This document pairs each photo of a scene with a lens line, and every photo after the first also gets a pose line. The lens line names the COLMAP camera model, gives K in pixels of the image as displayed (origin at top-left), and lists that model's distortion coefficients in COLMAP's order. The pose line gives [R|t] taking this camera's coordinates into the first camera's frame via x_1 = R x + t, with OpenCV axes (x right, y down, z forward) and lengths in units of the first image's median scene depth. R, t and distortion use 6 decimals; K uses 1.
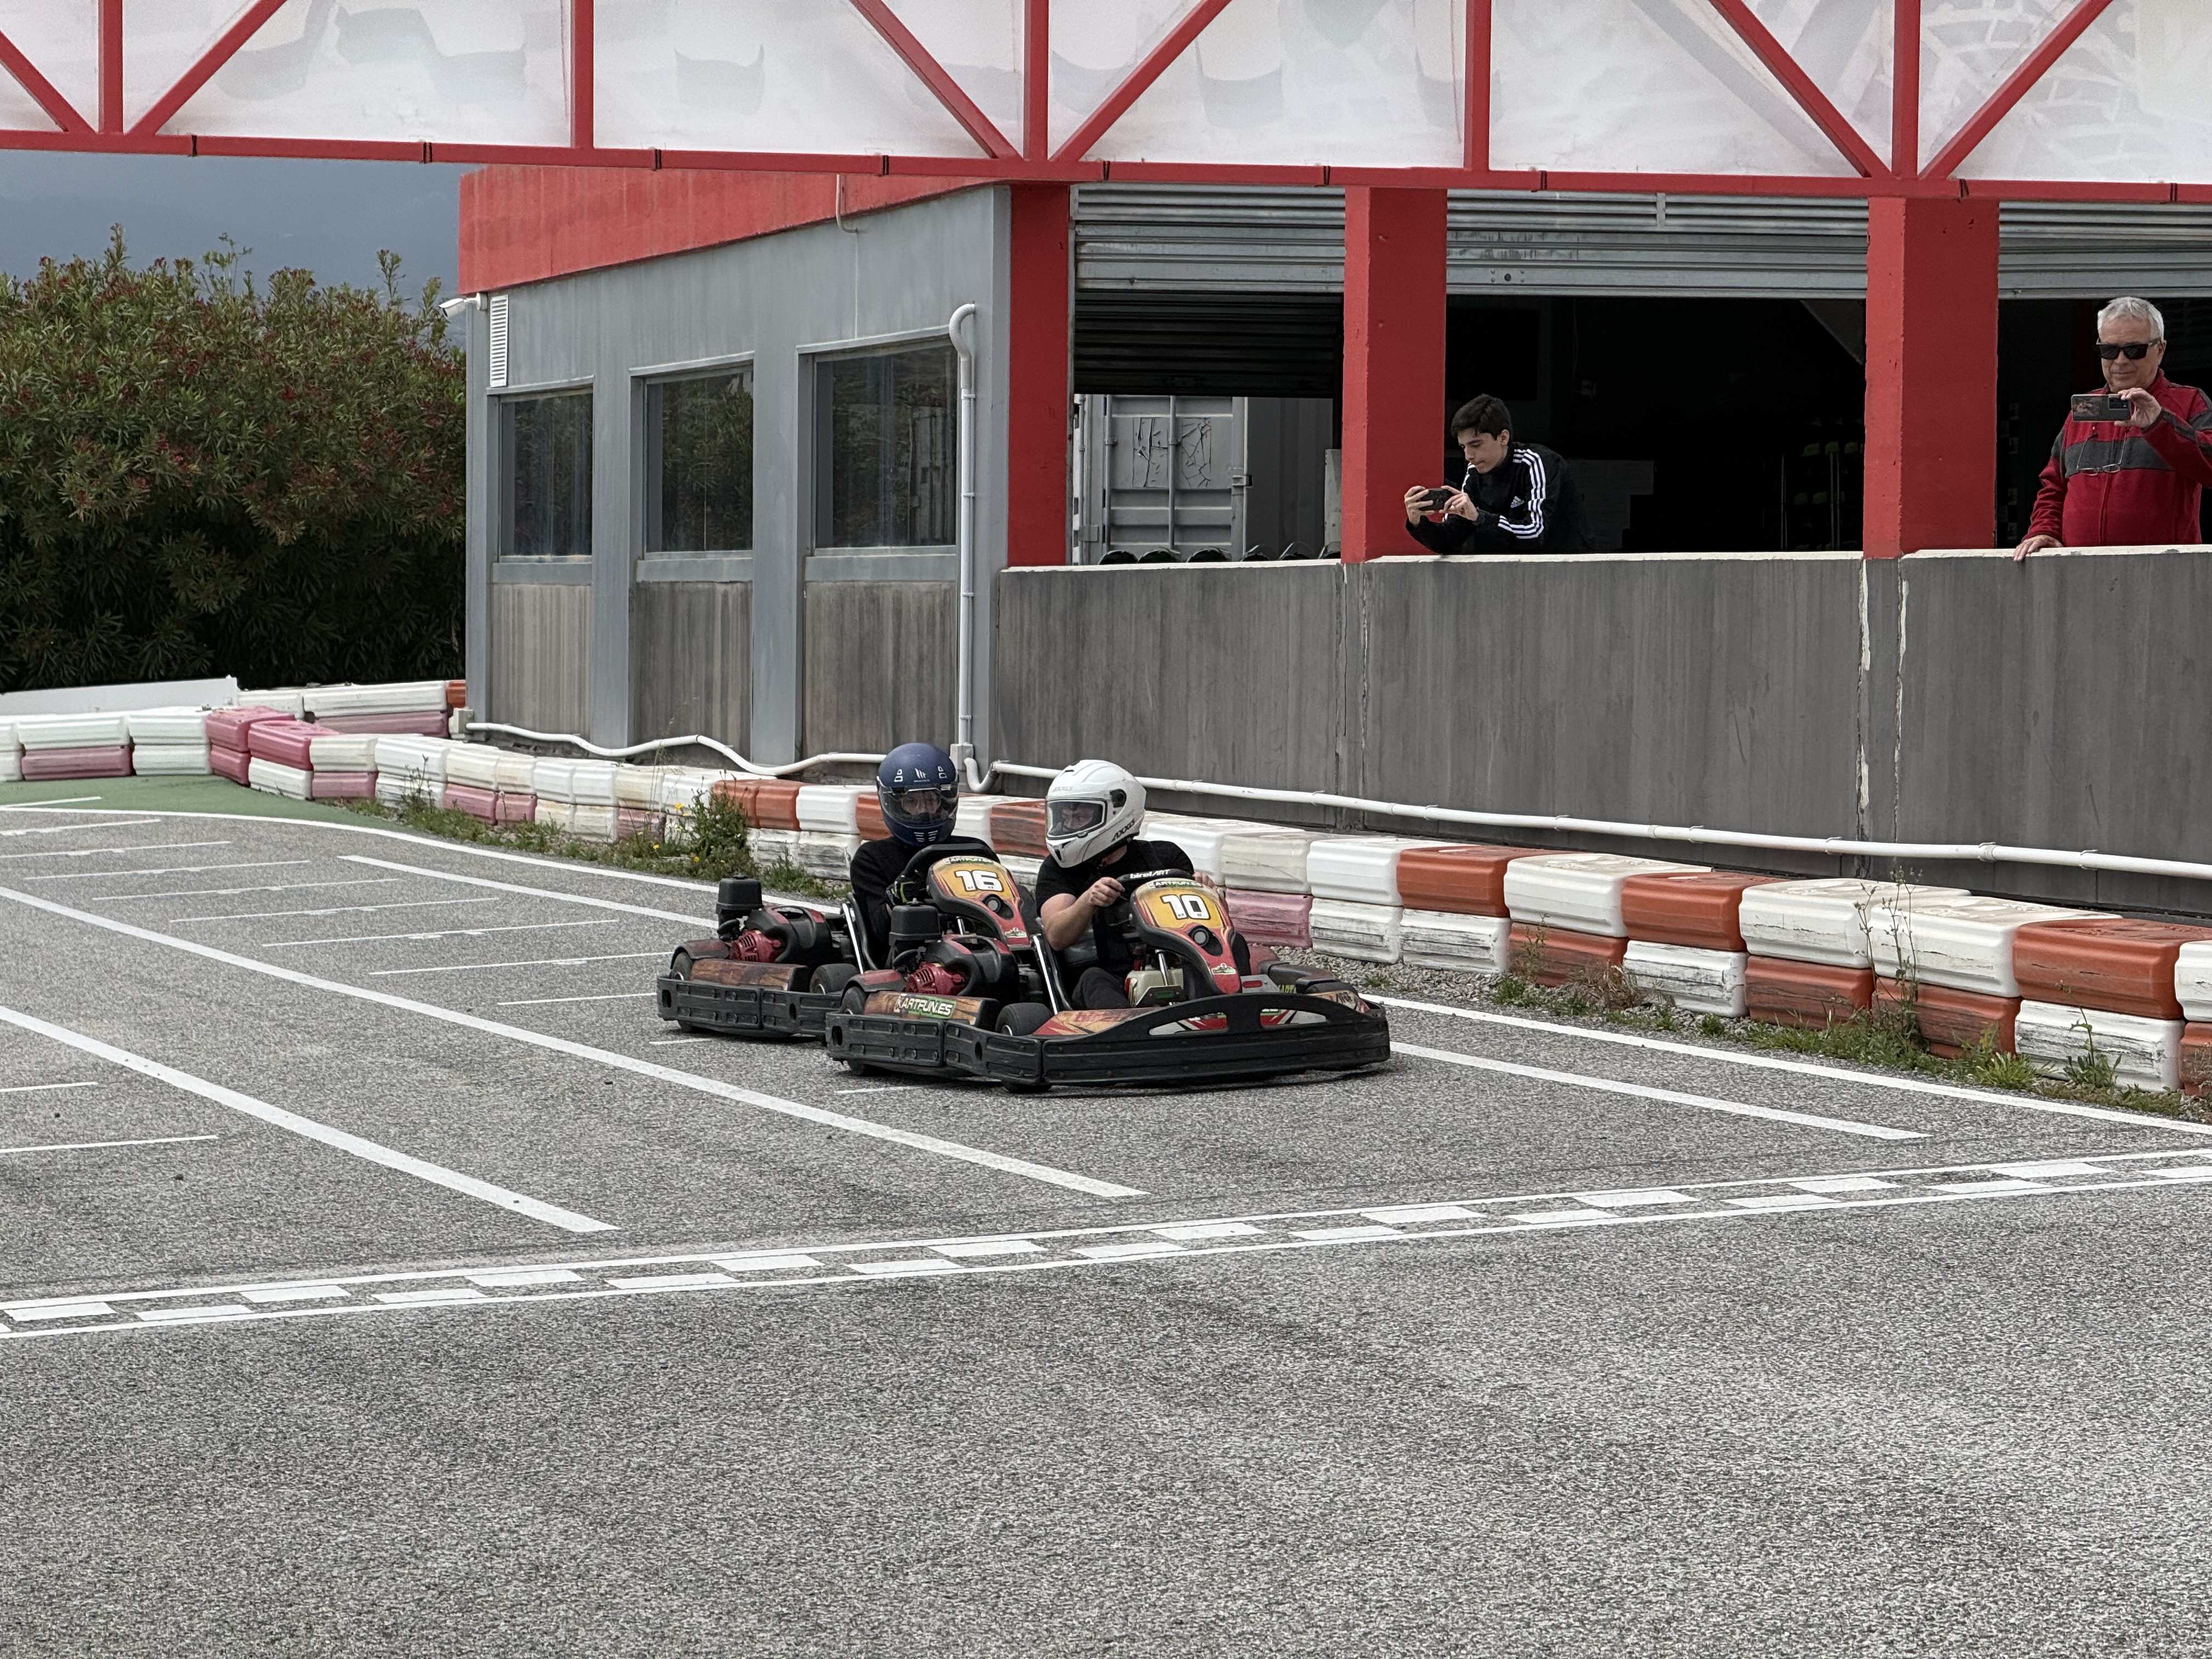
lens RADIAL K [[8176.3, 0, 1106.0], [0, 8176.3, 829.5], [0, 0, 1]] dist [0.234324, -0.113152]
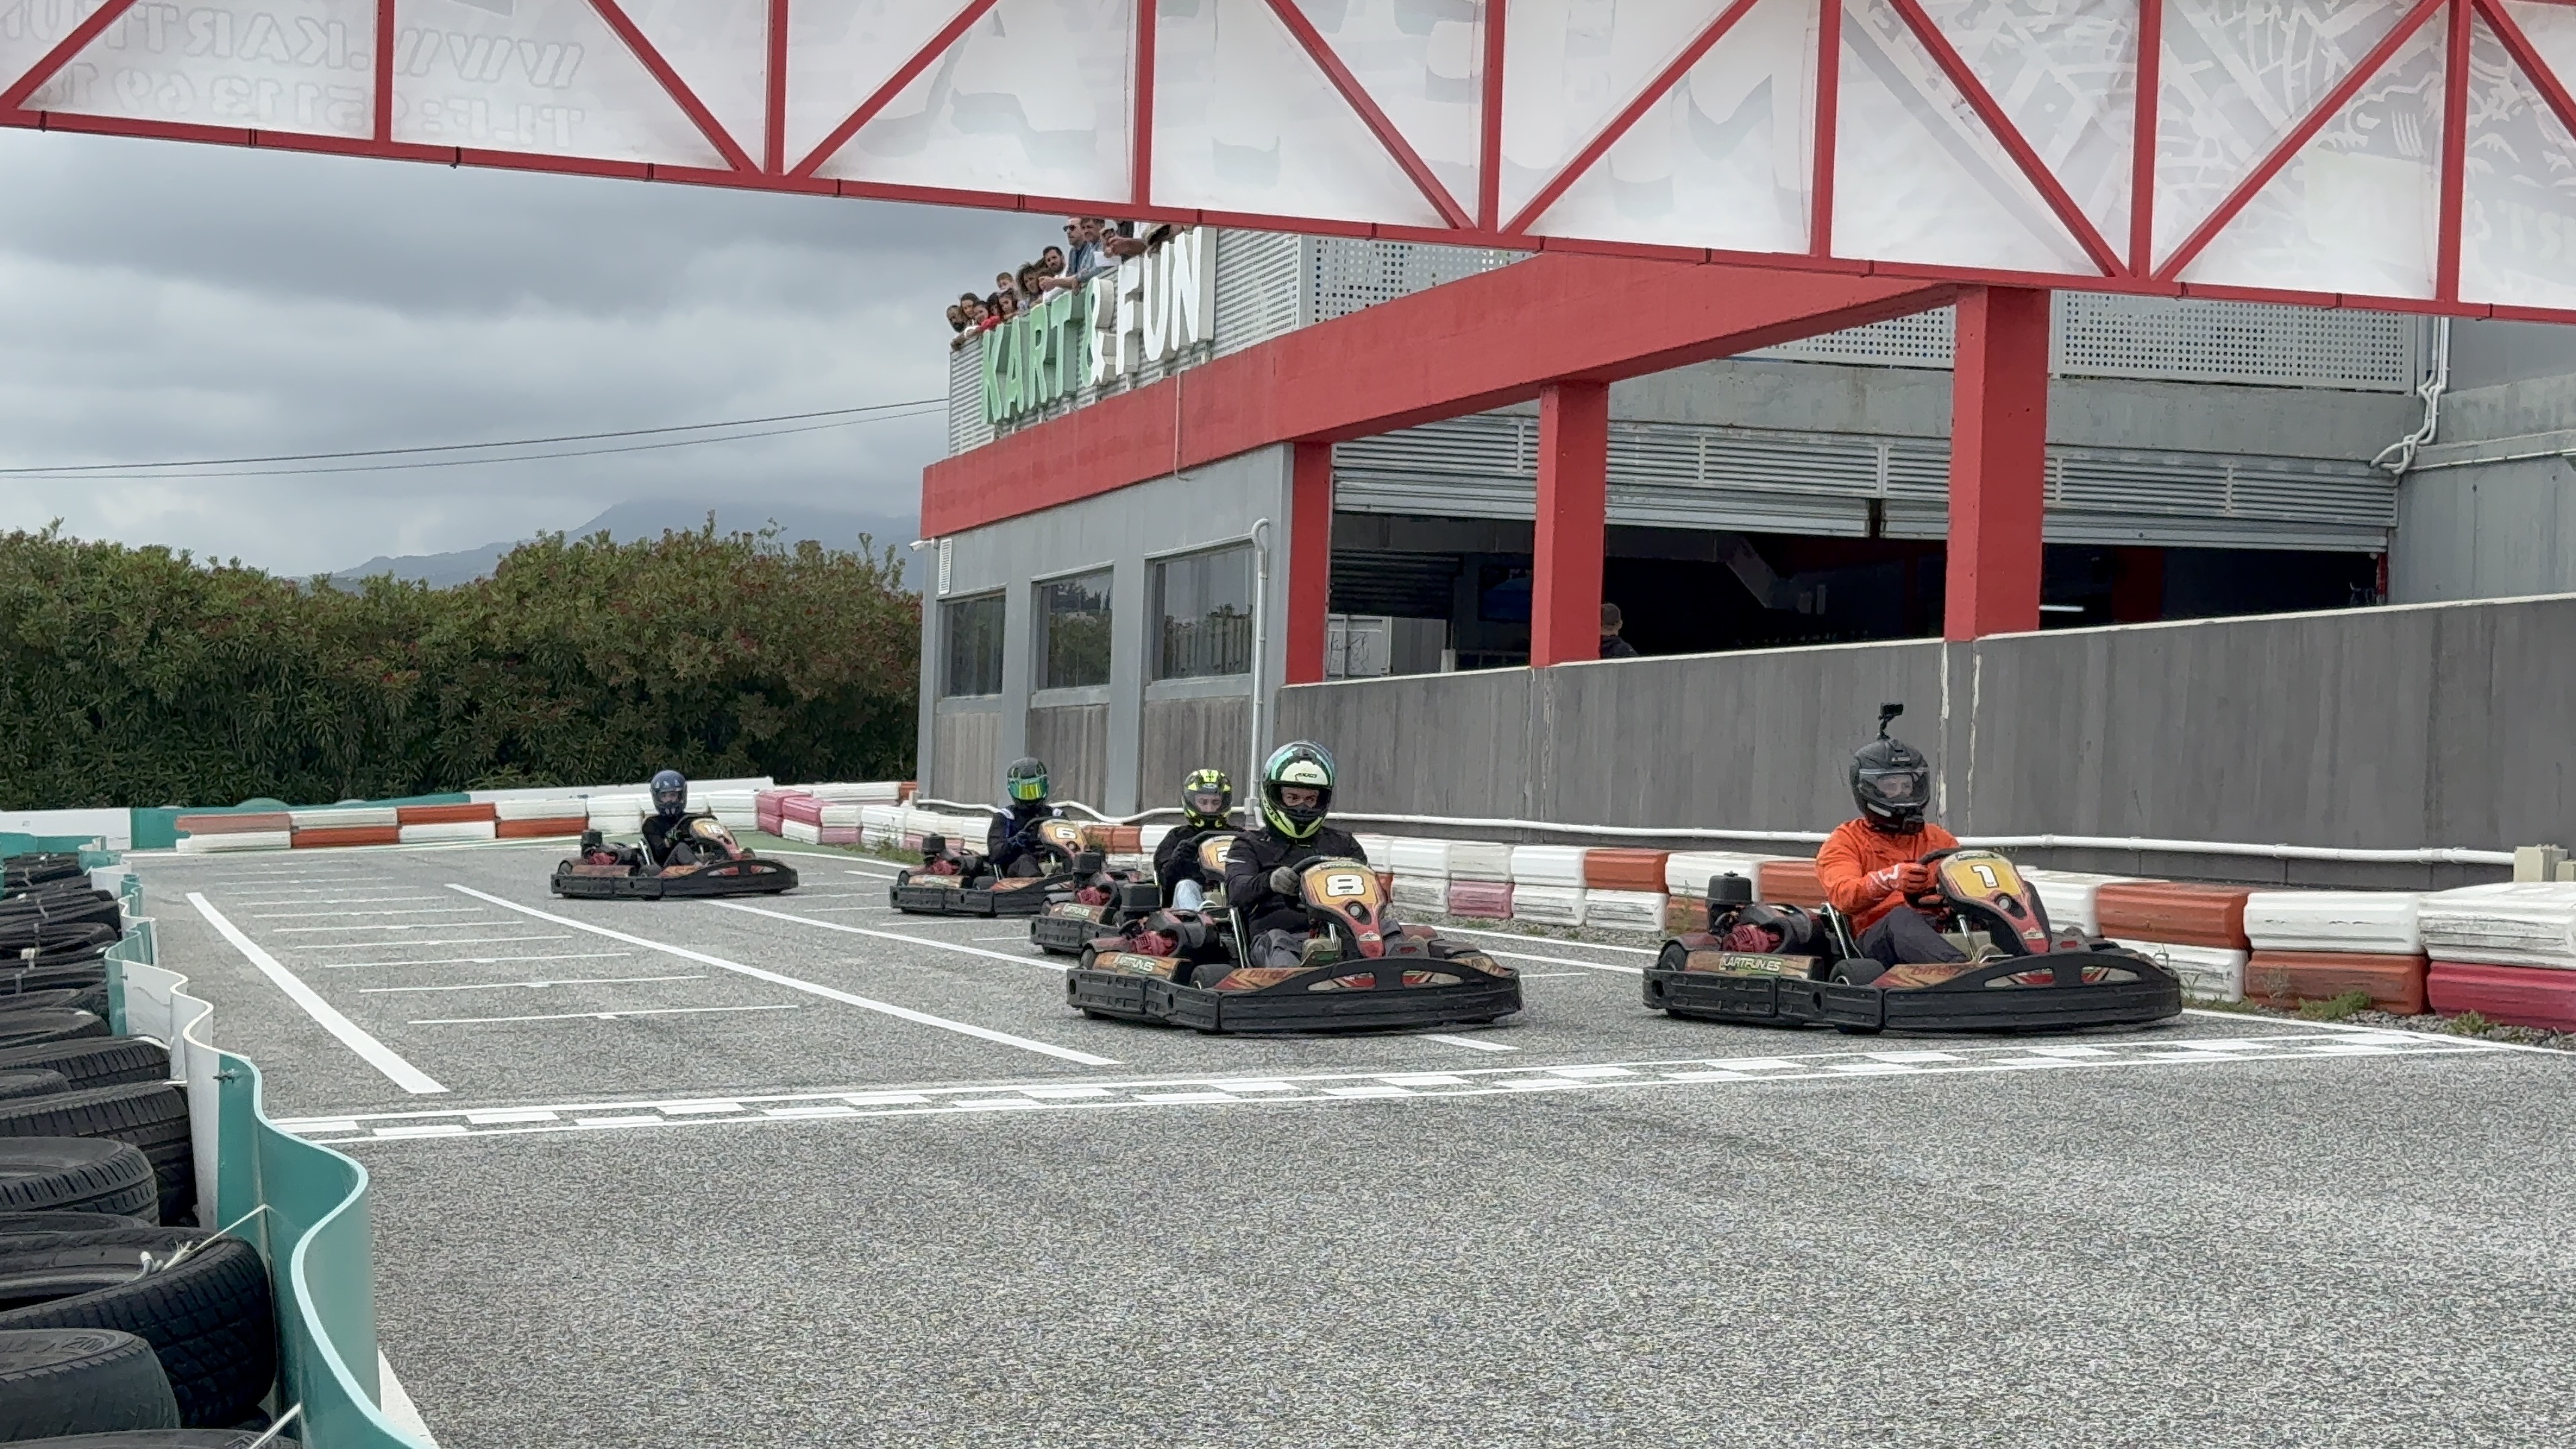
lens RADIAL K [[4521.2, 0, 1330.4], [0, 4521.2, 715.7], [0, 0, 1]] dist [0.137730, 0.118558]
pose [[0.999427, 0.026764, 0.020743, -0.029094], [-0.025817, 0.998668, -0.044668, 0.016801], [-0.021911, 0.044107, 0.998787, 0.185840]]
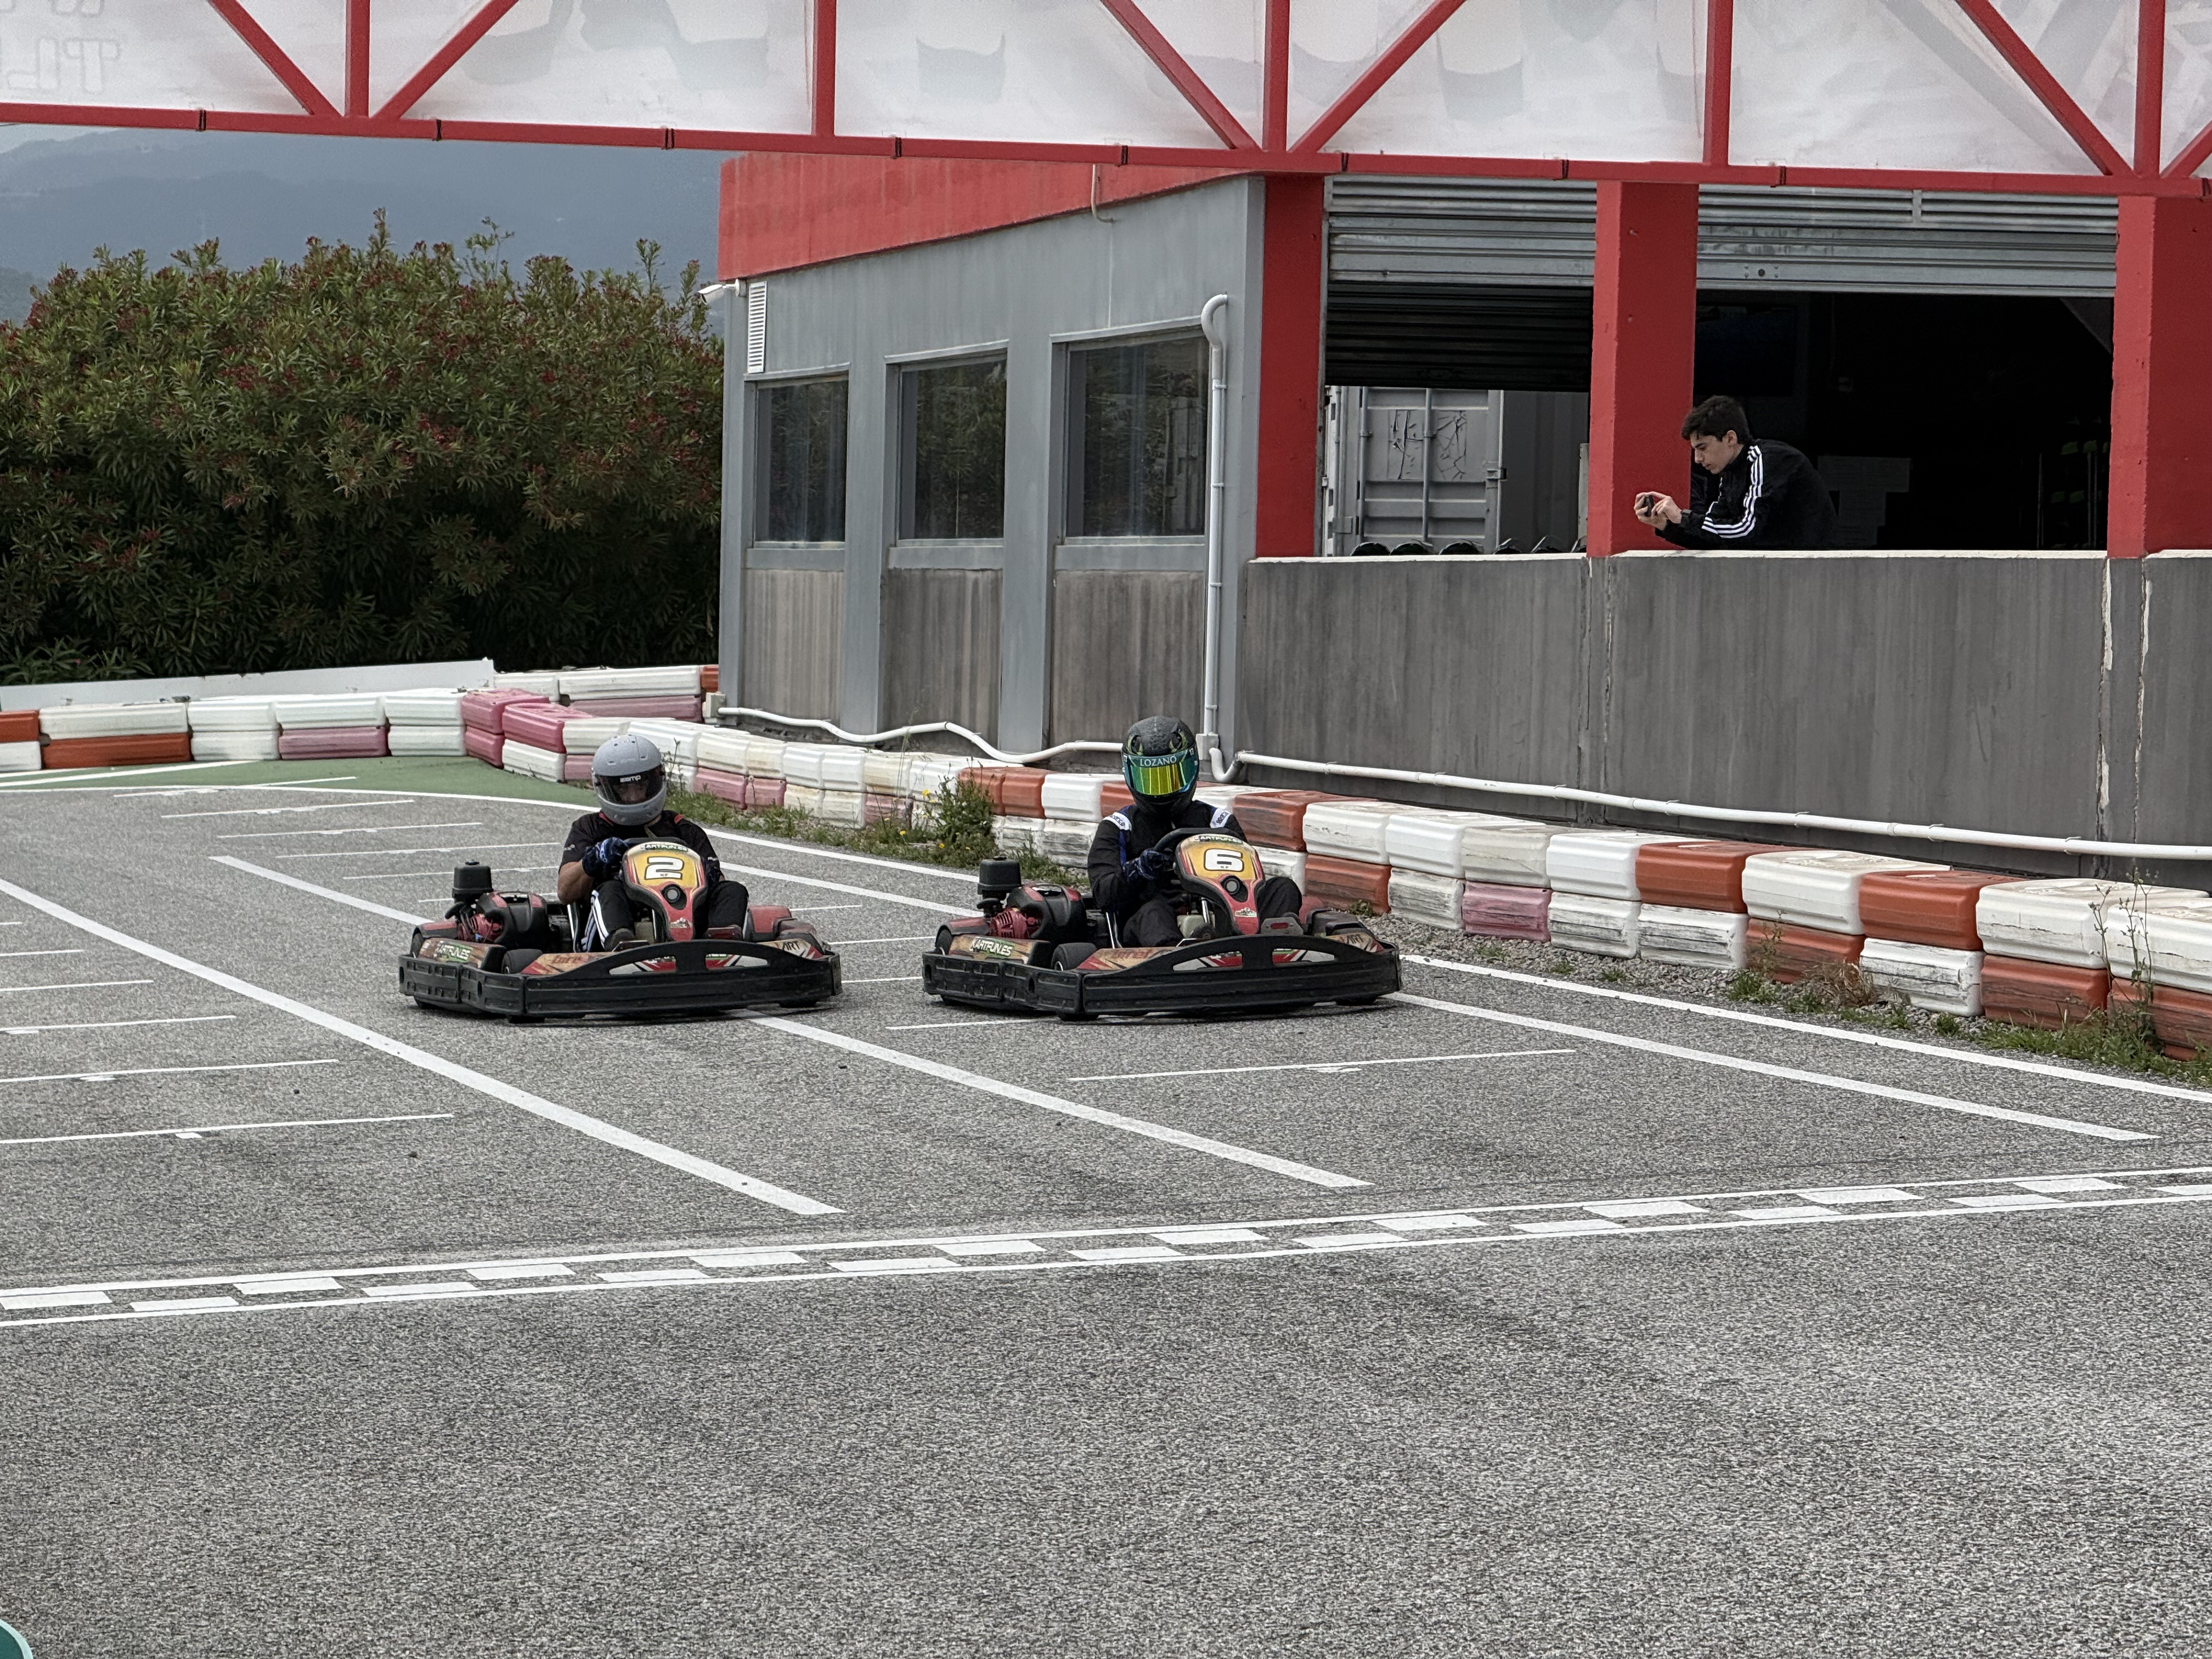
lens RADIAL K [[8176.3, 0, 1106.0], [0, 8176.3, 829.5], [0, 0, 1]] dist [0.234324, -0.113152]
pose [[0.999425, 0.012007, -0.031704, 0.002590], [-0.011970, 0.999927, 0.001338, 0.000079], [0.031718, -0.000958, 0.999496, -0.001593]]
